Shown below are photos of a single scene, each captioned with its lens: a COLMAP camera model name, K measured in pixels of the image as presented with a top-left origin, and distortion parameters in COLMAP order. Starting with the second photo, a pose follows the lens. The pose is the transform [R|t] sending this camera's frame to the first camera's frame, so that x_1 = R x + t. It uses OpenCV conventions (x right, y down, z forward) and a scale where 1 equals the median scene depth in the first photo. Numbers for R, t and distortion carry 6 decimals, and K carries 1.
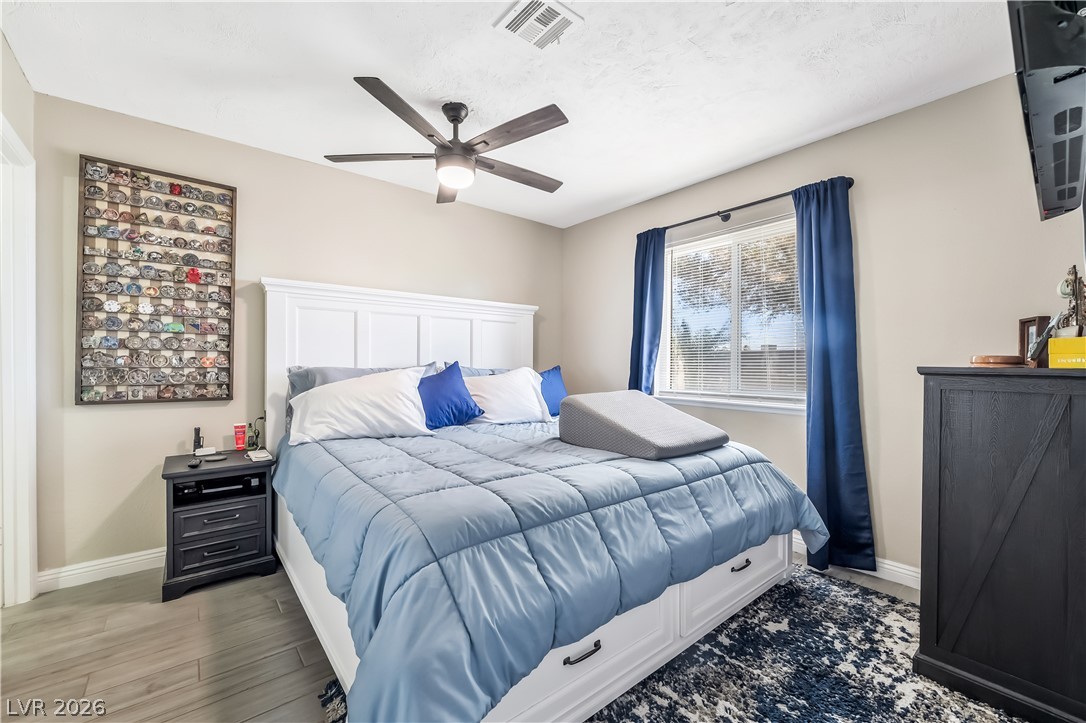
lens RADIAL K [[445.3, 0, 539.8], [0, 445.3, 368.2], [0, 0, 1]] dist [0.000213, 0.000131]
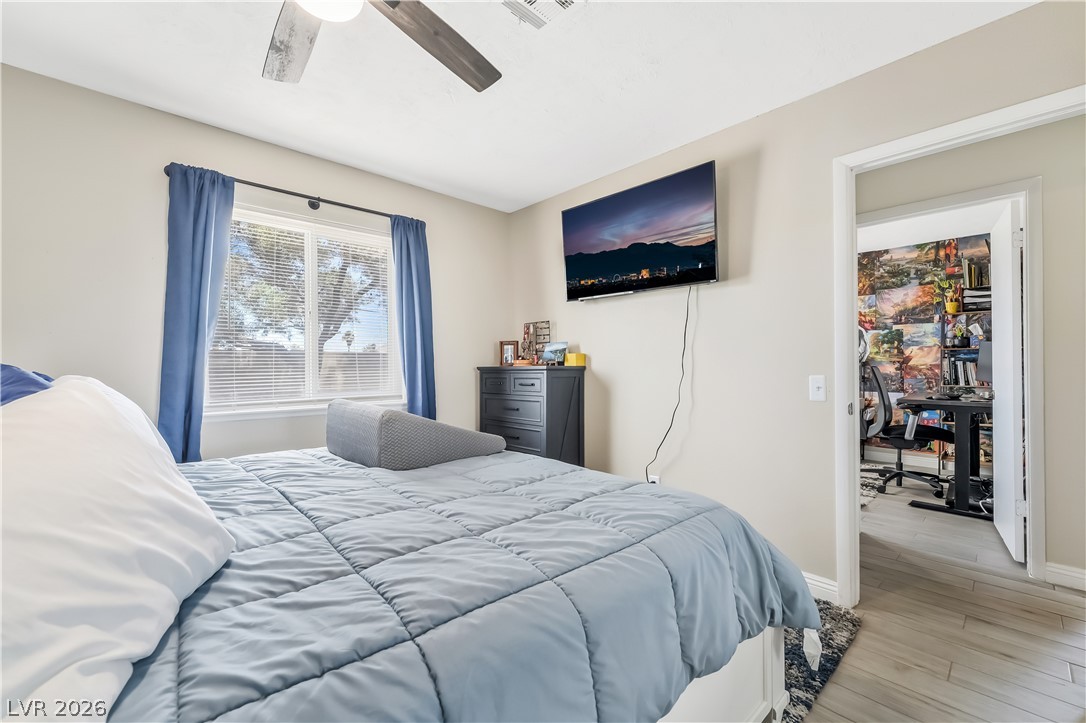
lens RADIAL K [[479.7, 0, 516.3], [0, 479.7, 366.8], [0, 0, 1]] dist [0.000931, 0.000259]
pose [[-0.065113, -0.009042, 0.997837, -0.698970], [0.014384, 0.999847, 0.009999, -0.014076], [-0.997774, 0.015004, -0.064973, 0.781955]]
